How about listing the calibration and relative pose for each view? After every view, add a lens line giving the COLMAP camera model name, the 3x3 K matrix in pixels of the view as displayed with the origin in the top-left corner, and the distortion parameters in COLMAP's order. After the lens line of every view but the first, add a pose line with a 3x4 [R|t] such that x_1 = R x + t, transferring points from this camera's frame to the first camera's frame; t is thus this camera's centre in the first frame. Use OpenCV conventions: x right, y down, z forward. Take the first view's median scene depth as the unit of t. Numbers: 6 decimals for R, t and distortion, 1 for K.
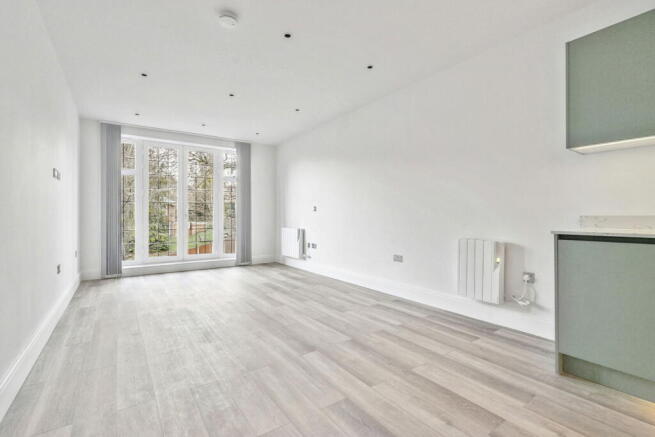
lens RADIAL K [[299.7, 0, 327.5], [0, 299.7, 218.5], [0, 0, 1]] dist [-0.000341, 0.000316]
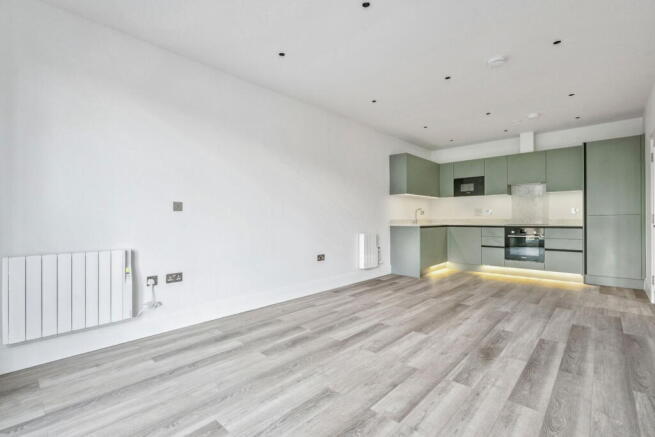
lens RADIAL K [[317.6, 0, 319.3], [0, 317.6, 219.9], [0, 0, 1]] dist [-0.000183, 0.000327]
pose [[-0.220785, 0.001081, 0.975322, -0.637765], [0.011595, 0.999932, 0.001516, -0.005984], [-0.975254, 0.011644, -0.220782, 0.880104]]
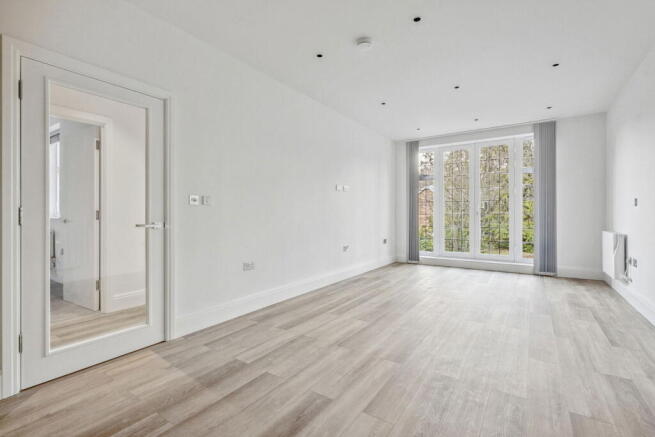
lens RADIAL K [[299.6, 0, 326.5], [0, 299.6, 215.3], [0, 0, 1]] dist [0.000420, 0.000432]
pose [[0.355626, 0.003427, -0.934622, 0.303398], [-0.006579, 0.999978, 0.001163, -0.001895], [0.934605, 0.005735, 0.355641, 0.196070]]
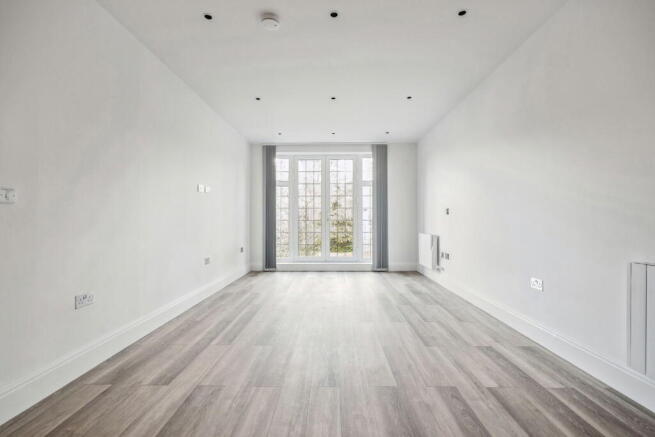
lens RADIAL K [[299.7, 0, 327.5], [0, 299.7, 218.5], [0, 0, 1]] dist [-0.000341, 0.000316]
pose [[0.810745, -0.004468, -0.585382, 0.173026], [-0.003461, 0.999917, -0.012425, -0.001113], [0.585389, 0.012100, 0.810662, 0.135096]]
